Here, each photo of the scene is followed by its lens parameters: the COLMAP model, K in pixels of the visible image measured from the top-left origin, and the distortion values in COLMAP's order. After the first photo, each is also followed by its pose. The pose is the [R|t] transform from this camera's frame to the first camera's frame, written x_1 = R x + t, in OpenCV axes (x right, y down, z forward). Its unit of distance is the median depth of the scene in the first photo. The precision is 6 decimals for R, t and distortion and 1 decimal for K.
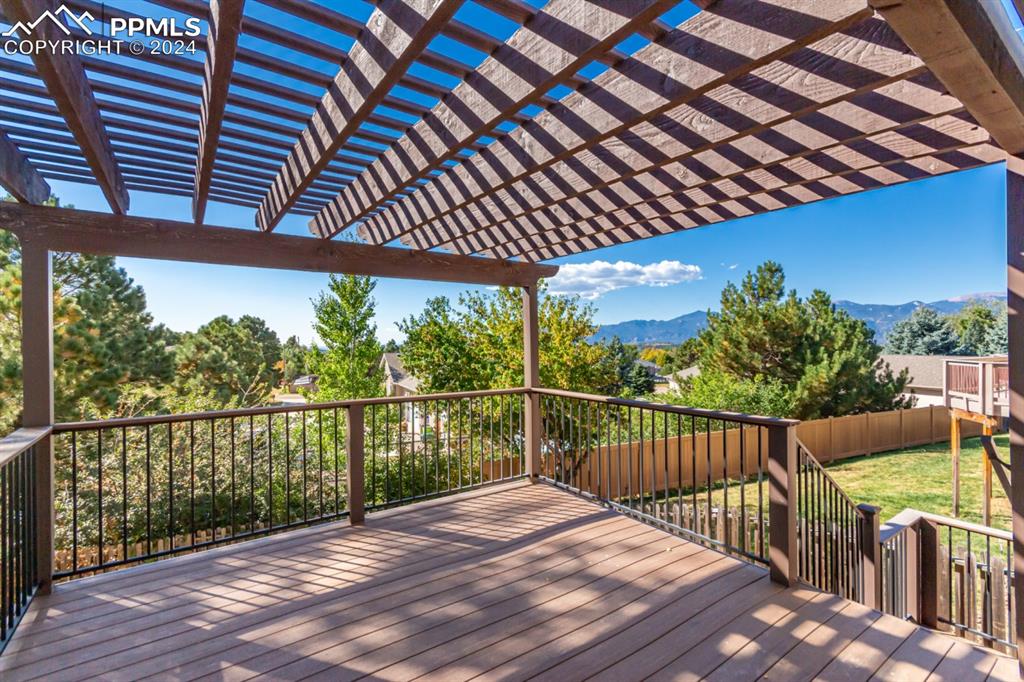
lens RADIAL K [[473.5, 0, 507.3], [0, 473.5, 341.6], [0, 0, 1]] dist [0.002730, -0.001009]
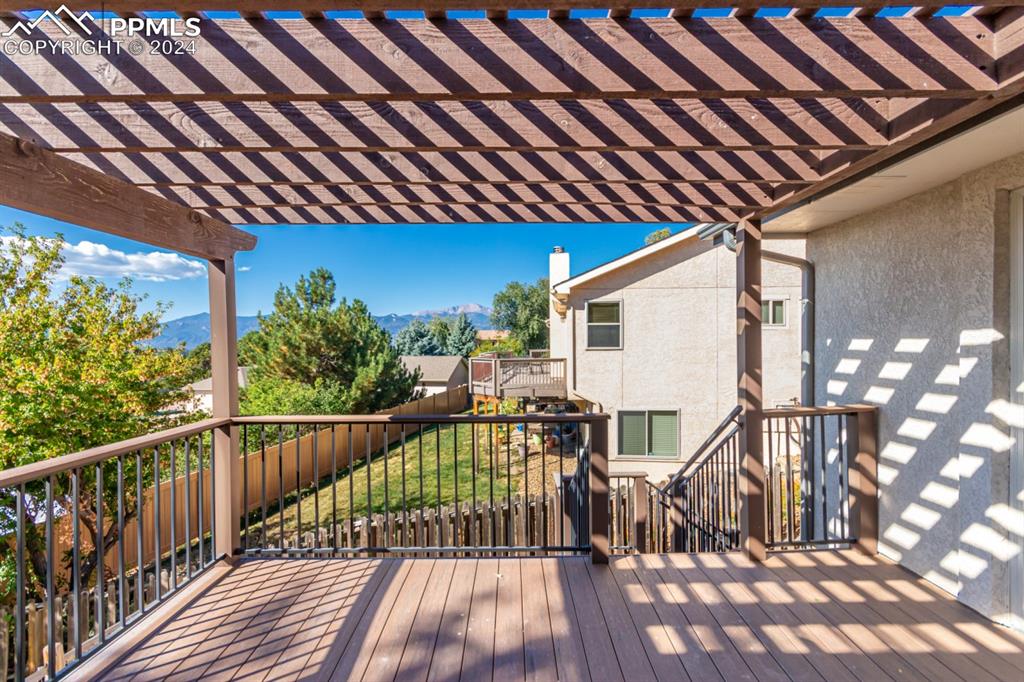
lens RADIAL K [[473.5, 0, 510.6], [0, 473.5, 337.6], [0, 0, 1]] dist [0.002730, -0.001009]
pose [[0.573420, 0.007787, 0.819224, -0.067723], [0.007753, 0.999858, -0.014931, 0.000314], [-0.819225, 0.014913, 0.573279, 0.082123]]
